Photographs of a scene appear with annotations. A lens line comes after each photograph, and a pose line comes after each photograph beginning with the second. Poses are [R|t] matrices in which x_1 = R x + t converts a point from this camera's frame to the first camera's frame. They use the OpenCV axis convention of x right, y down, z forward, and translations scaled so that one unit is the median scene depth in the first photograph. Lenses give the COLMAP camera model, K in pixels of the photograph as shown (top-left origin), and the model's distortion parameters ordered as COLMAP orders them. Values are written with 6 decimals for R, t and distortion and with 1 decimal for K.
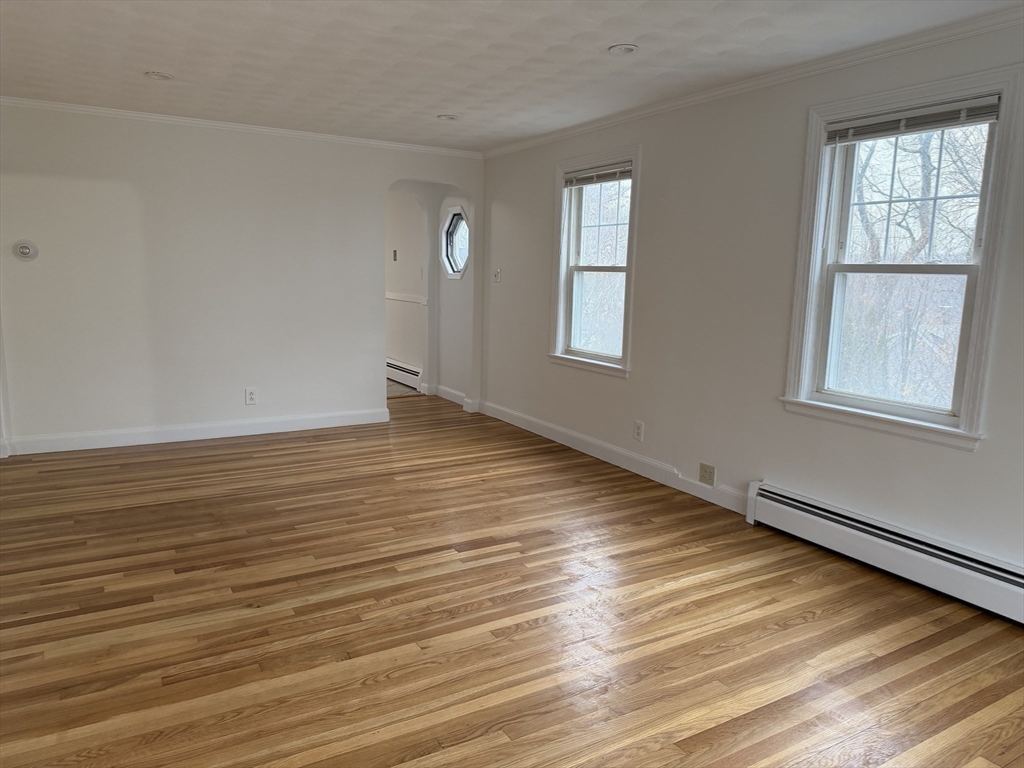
lens RADIAL K [[714.6, 0, 513.4], [0, 714.6, 386.0], [0, 0, 1]] dist [0.092596, -0.113554]
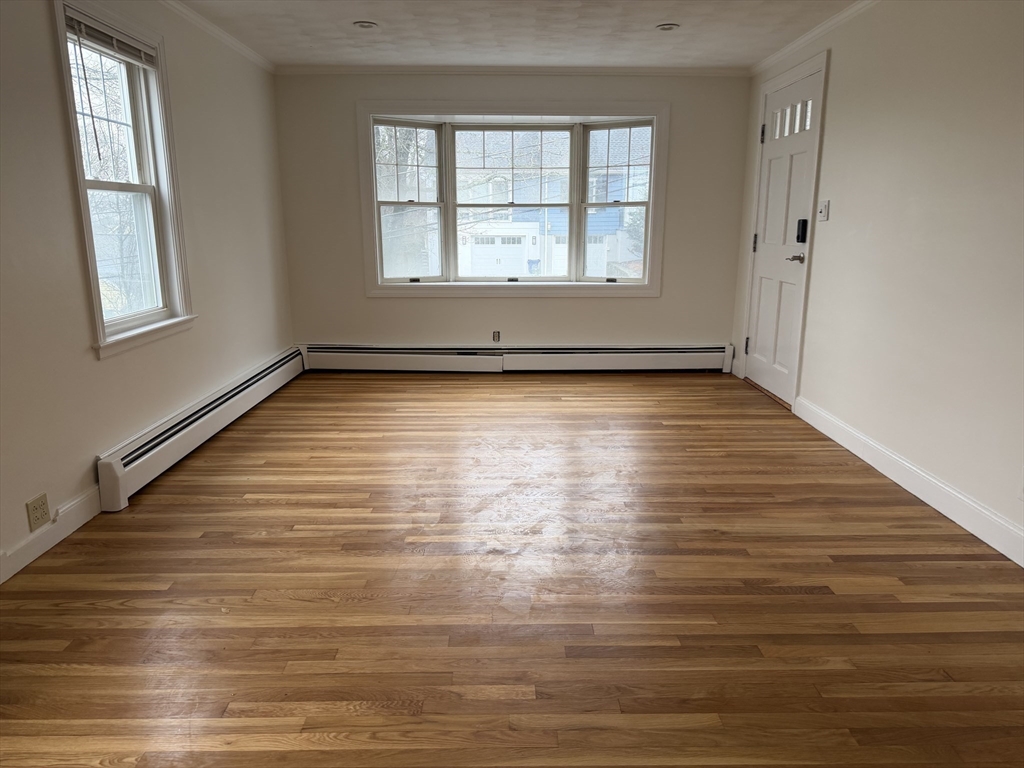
lens RADIAL K [[714.6, 0, 513.4], [0, 714.6, 386.0], [0, 0, 1]] dist [0.092596, -0.113554]
pose [[-0.866859, -0.135900, 0.479674, -0.470603], [0.057097, 0.928738, 0.366313, -0.232973], [-0.495274, 0.344929, -0.797326, 1.569895]]
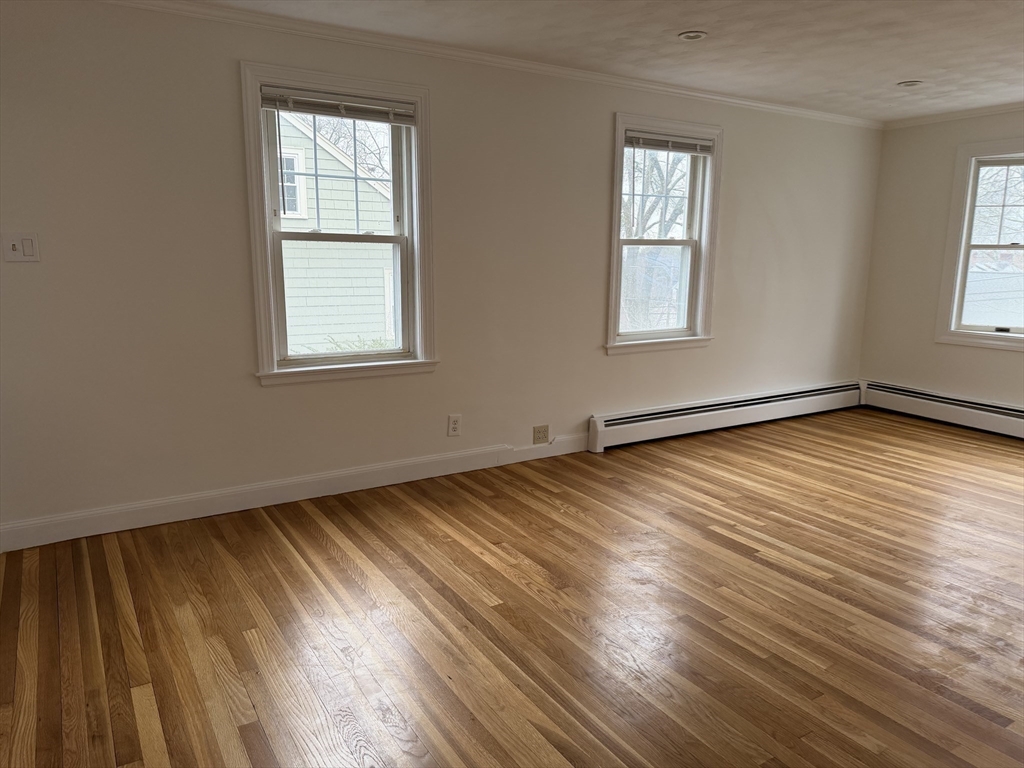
lens RADIAL K [[714.6, 0, 513.4], [0, 714.6, 386.0], [0, 0, 1]] dist [0.092596, -0.113554]
pose [[-0.024665, -0.209436, 0.977511, -0.941337], [0.148017, 0.966266, 0.210761, -0.221779], [-0.988677, 0.149887, 0.007167, 1.272557]]
